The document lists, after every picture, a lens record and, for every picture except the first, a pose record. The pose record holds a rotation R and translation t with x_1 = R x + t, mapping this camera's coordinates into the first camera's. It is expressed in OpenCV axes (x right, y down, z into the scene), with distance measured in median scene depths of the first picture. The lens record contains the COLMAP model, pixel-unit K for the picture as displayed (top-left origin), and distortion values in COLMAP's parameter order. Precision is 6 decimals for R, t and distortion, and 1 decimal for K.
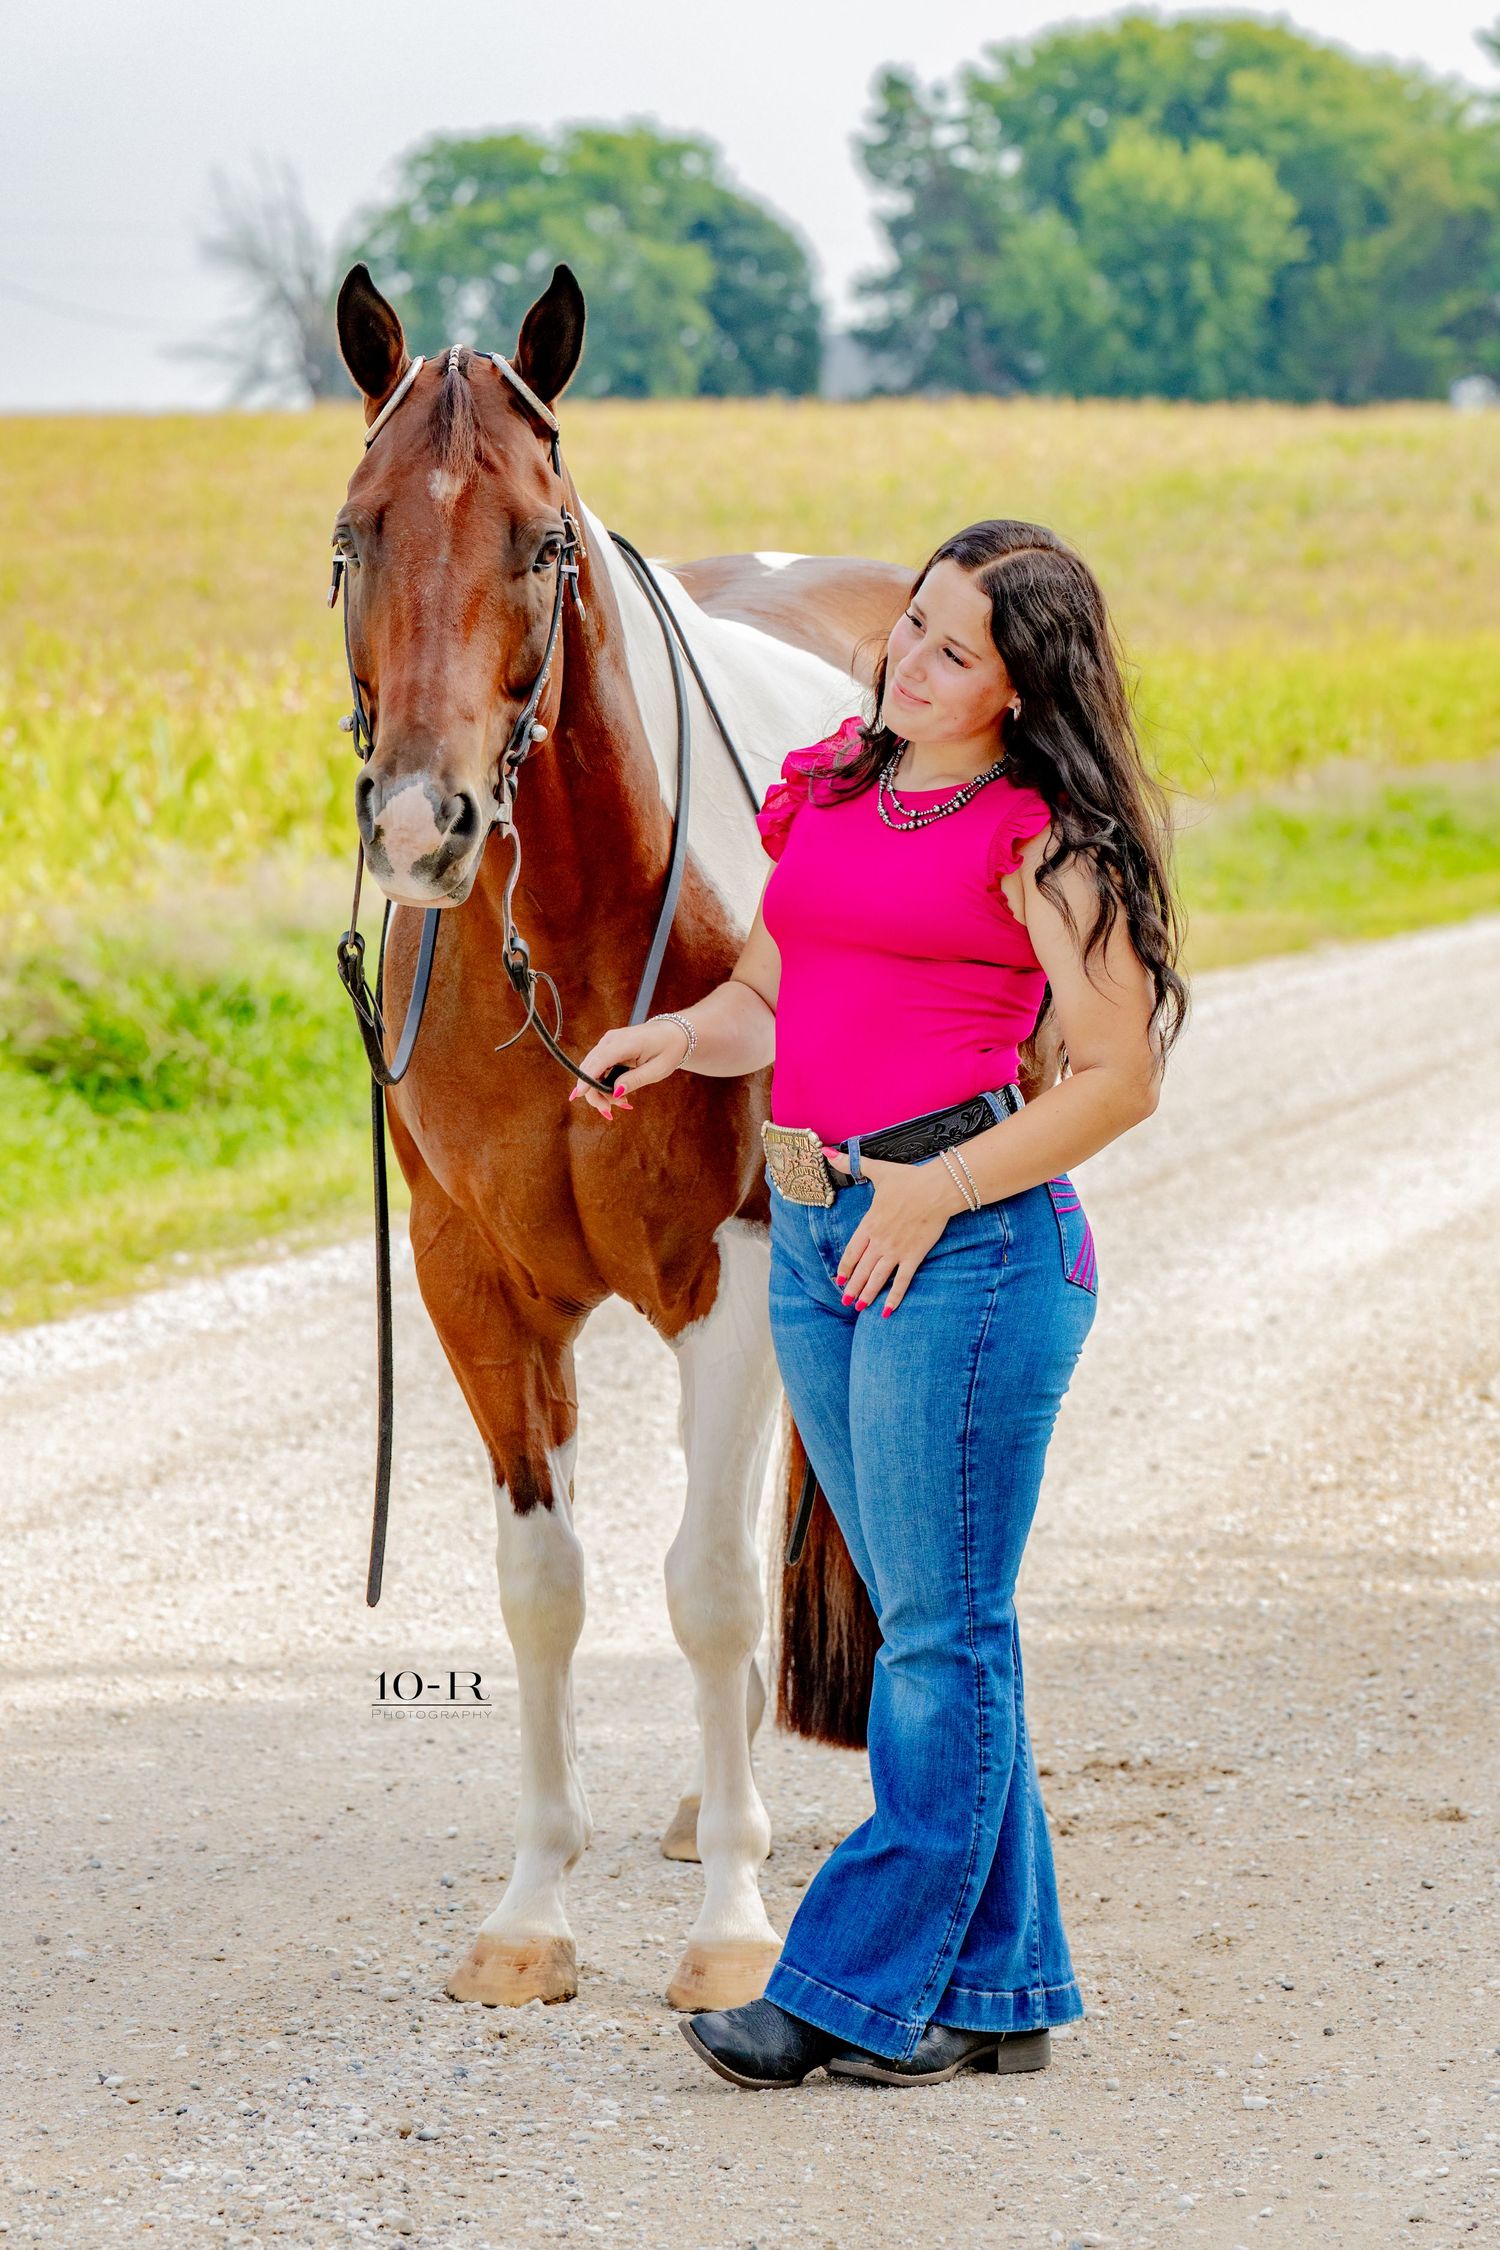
lens RADIAL K [[8637.5, 0, 750.0], [0, 8637.5, 1125.0], [0, 0, 1]] dist [0.006662, 1.469557]
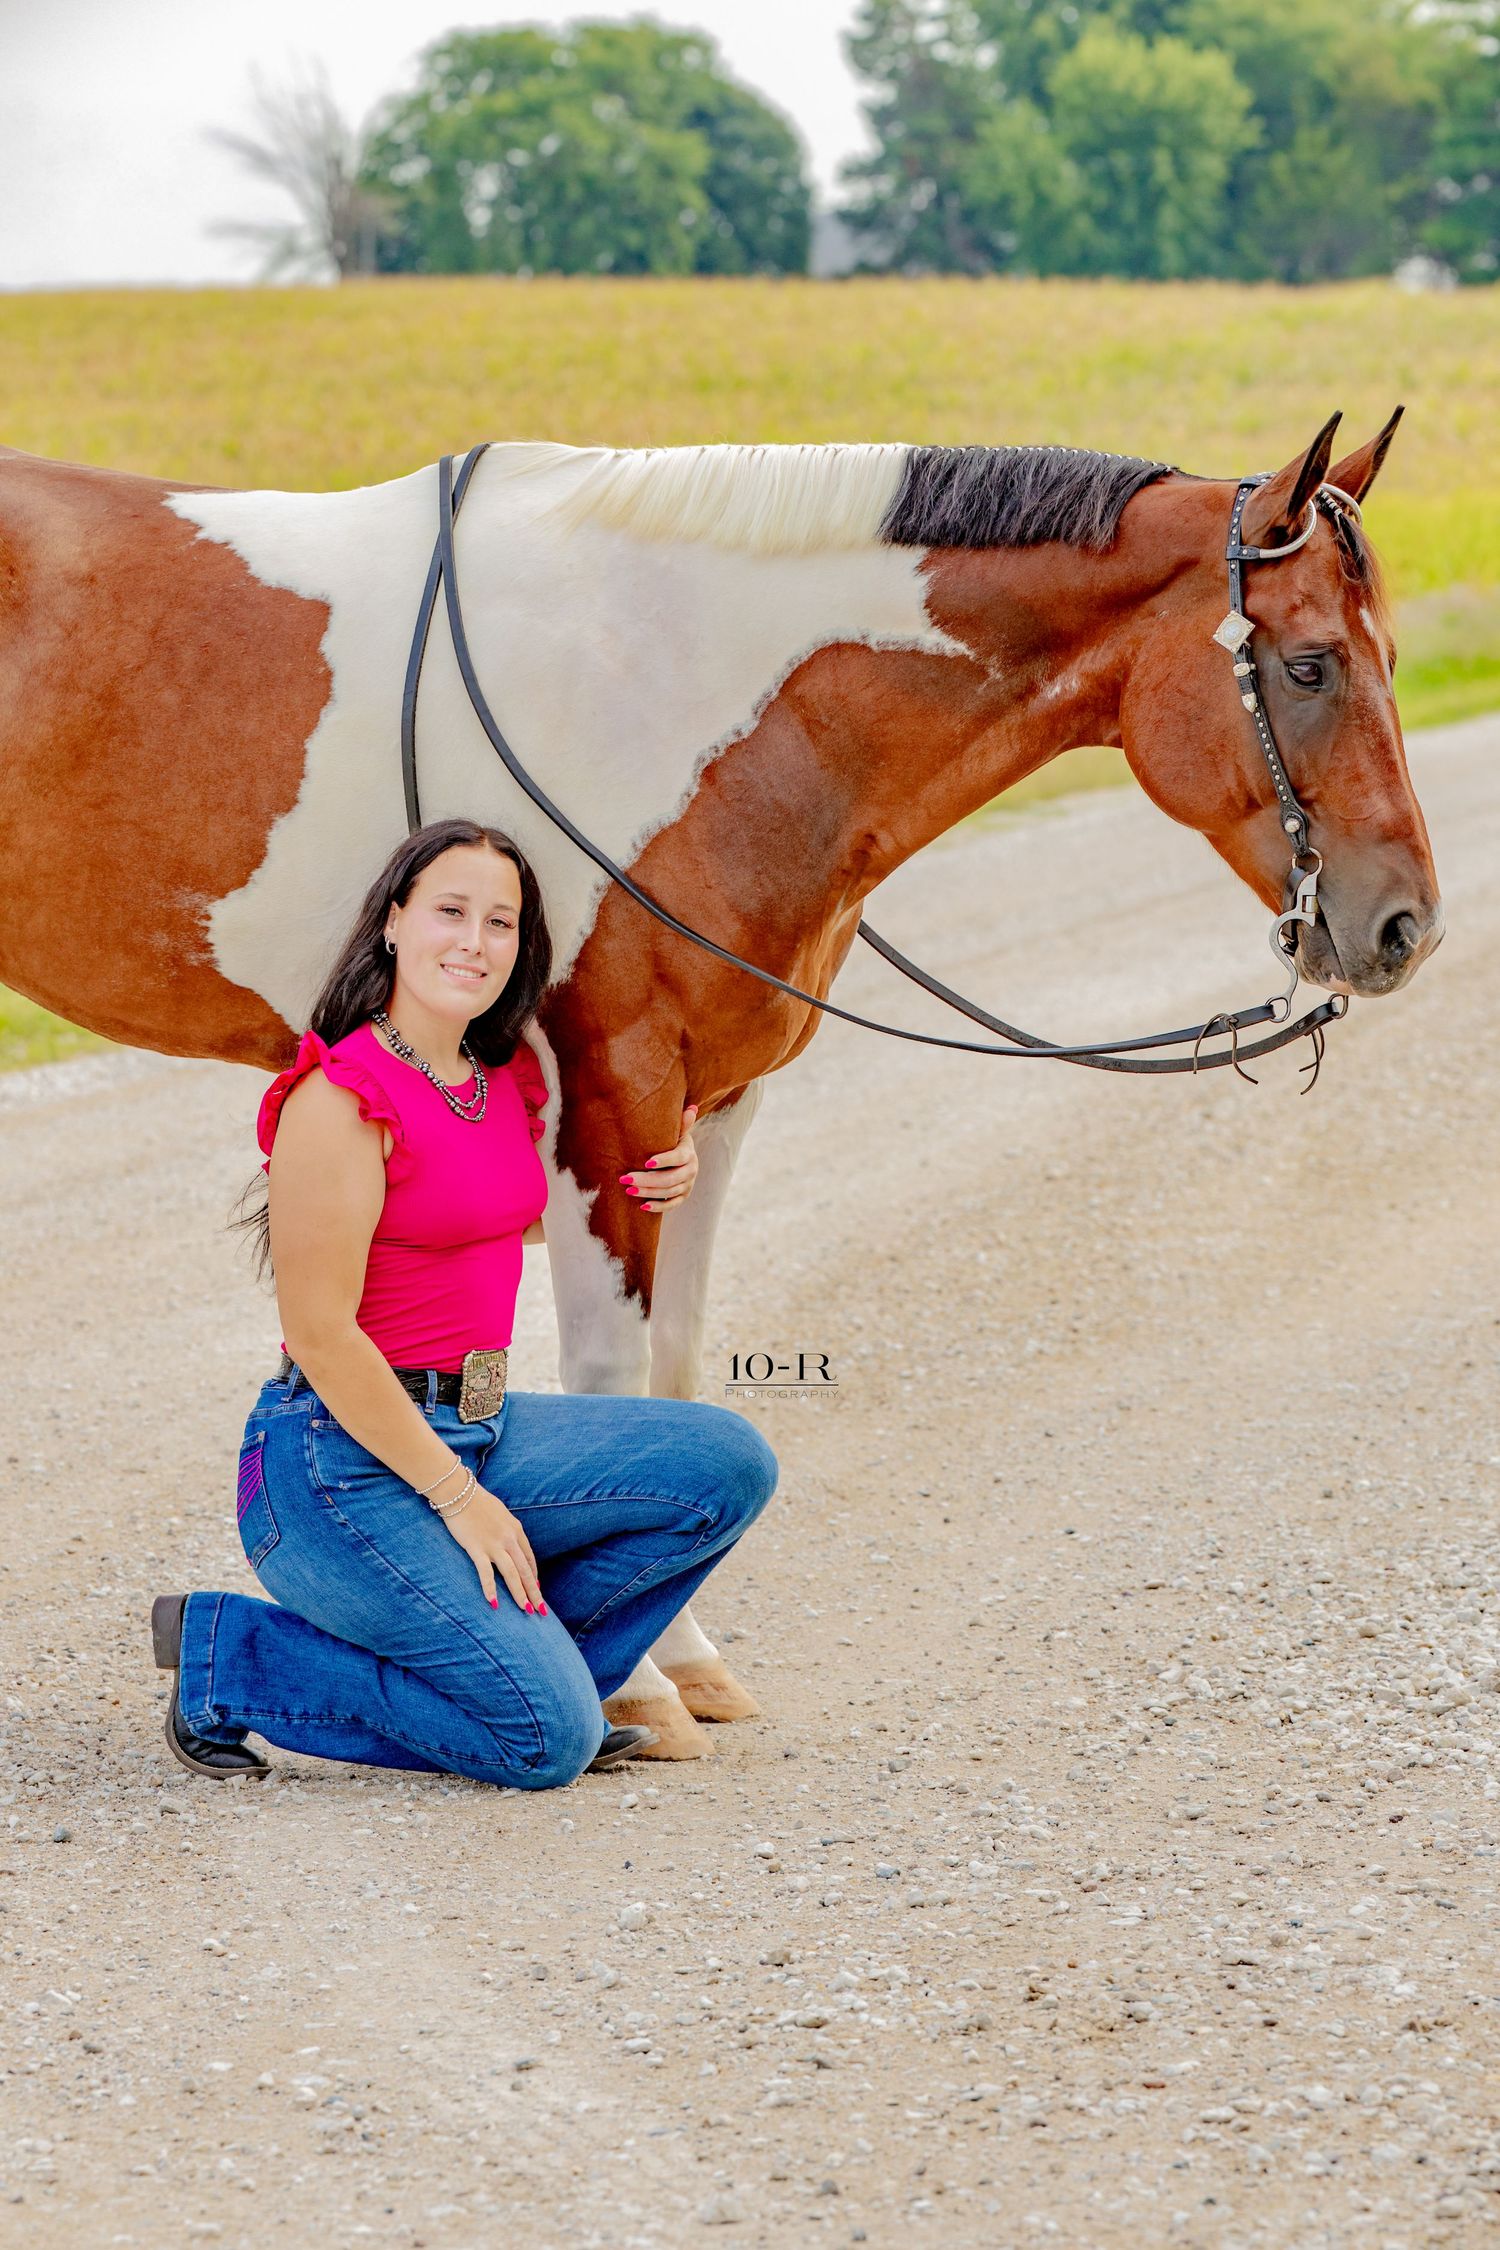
lens RADIAL K [[9189.0, 0, 750.0], [0, 9189.0, 1125.0], [0, 0, 1]] dist [-0.091275, 0.482085]
pose [[0.999874, 0.004603, -0.015191, 0.032141], [-0.004414, 0.999913, 0.012441, 0.013556], [0.015247, -0.012372, 0.999807, -0.254178]]
